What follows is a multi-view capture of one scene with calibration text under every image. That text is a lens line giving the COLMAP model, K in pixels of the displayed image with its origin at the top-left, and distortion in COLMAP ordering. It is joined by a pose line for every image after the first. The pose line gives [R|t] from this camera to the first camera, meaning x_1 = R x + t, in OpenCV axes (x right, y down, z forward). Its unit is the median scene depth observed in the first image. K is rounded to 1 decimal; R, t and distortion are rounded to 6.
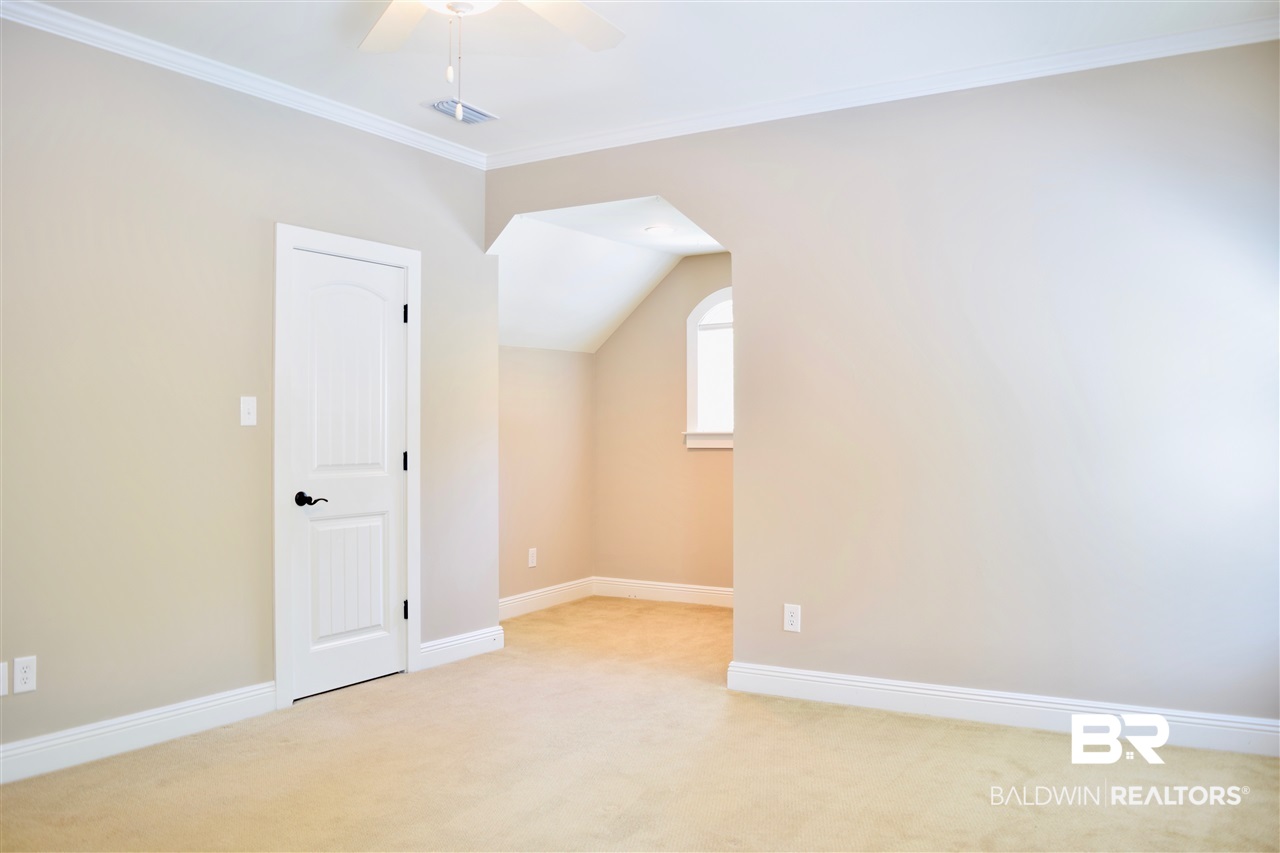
lens RADIAL K [[1007.4, 0, 630.9], [0, 1007.4, 422.3], [0, 0, 1]] dist [-0.069215, 0.008636]
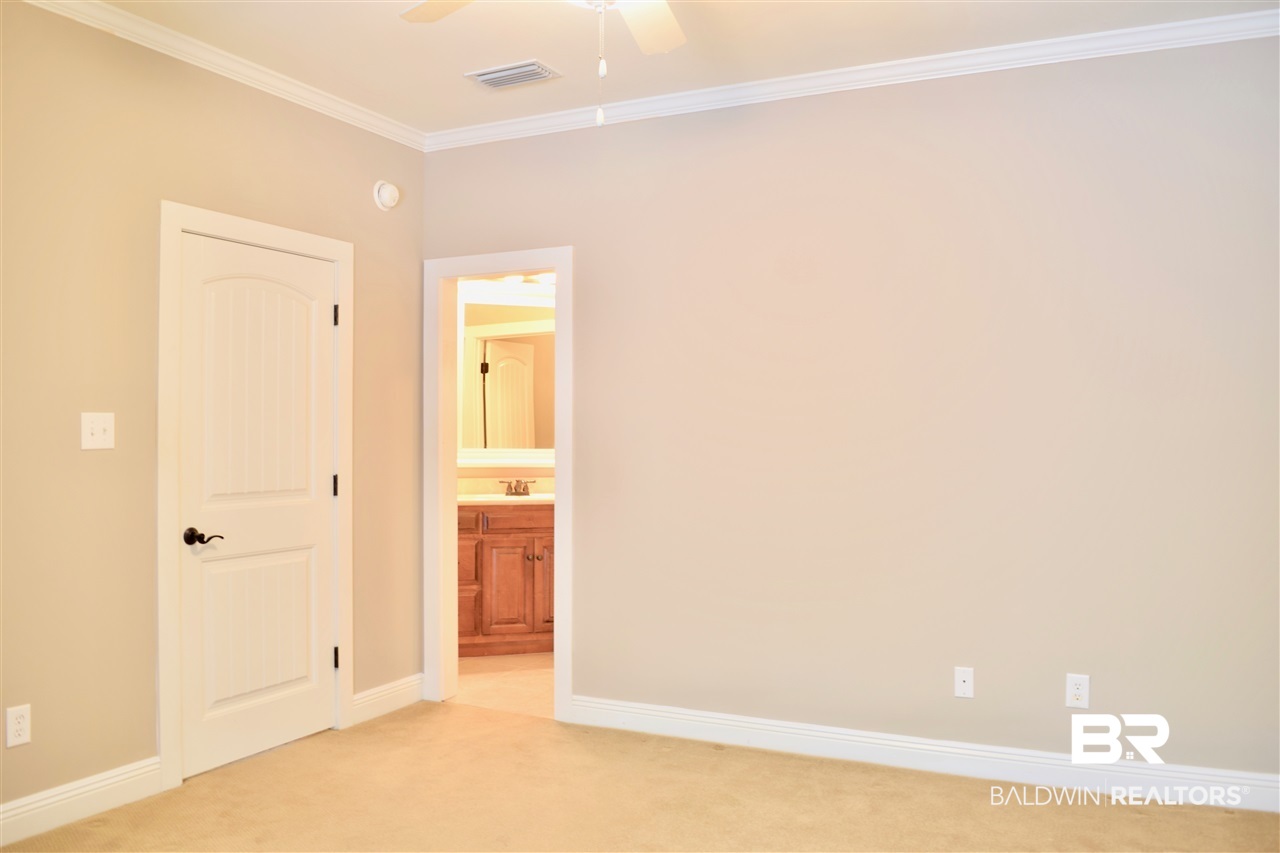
lens RADIAL K [[1007.4, 0, 630.9], [0, 1007.4, 422.3], [0, 0, 1]] dist [-0.069215, 0.008636]
pose [[0.999686, 0.003864, 0.024770, 0.009894], [-0.003527, 0.999901, -0.013614, -0.006481], [-0.024820, 0.013522, 0.999600, 0.157548]]
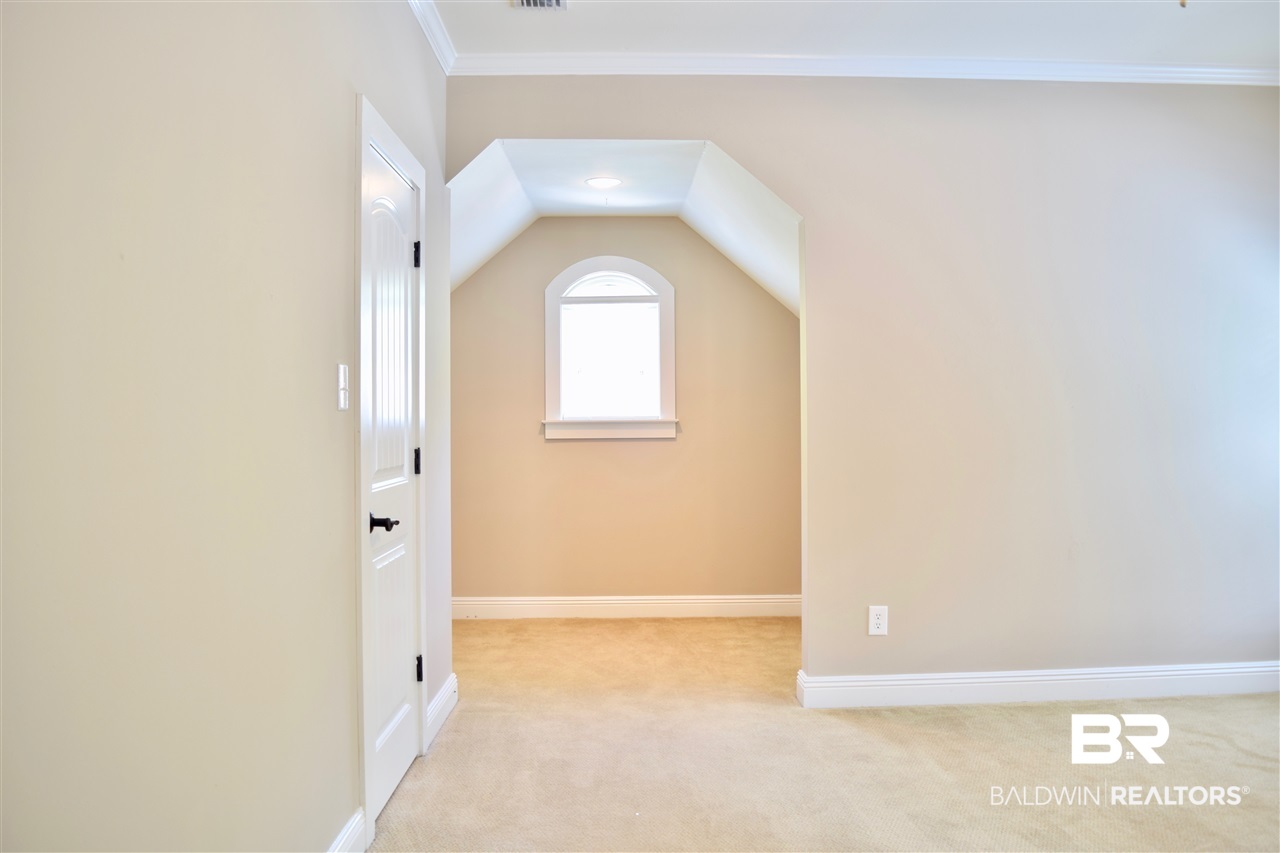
lens RADIAL K [[1007.4, 0, 630.9], [0, 1007.4, 422.3], [0, 0, 1]] dist [-0.069215, 0.008636]
pose [[0.845084, -0.002708, 0.534627, -0.490108], [-0.002680, 0.999953, 0.009302, 0.004329], [-0.534627, -0.009294, 0.845037, 0.323117]]
